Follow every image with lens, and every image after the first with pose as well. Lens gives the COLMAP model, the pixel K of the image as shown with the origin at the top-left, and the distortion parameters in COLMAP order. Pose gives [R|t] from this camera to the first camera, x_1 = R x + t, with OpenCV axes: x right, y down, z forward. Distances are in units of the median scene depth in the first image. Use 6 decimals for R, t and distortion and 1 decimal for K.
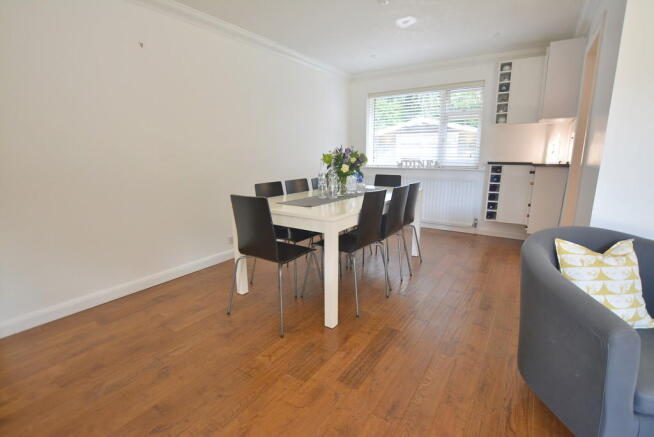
lens RADIAL K [[308.6, 0, 327.0], [0, 308.6, 218.5], [0, 0, 1]] dist [-0.001595, -0.000131]
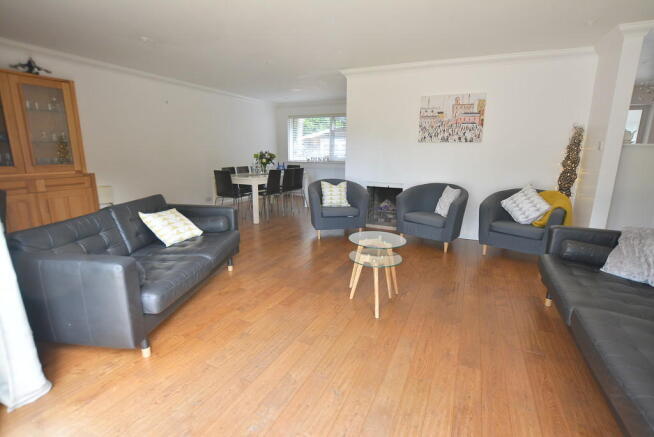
lens RADIAL K [[308.6, 0, 327.0], [0, 308.6, 218.5], [0, 0, 1]] dist [-0.001595, -0.000131]
pose [[0.990602, -0.021345, 0.135102, 0.186115], [0.020282, 0.999752, 0.009237, 0.227509], [-0.135265, -0.006410, 0.990789, -1.181220]]
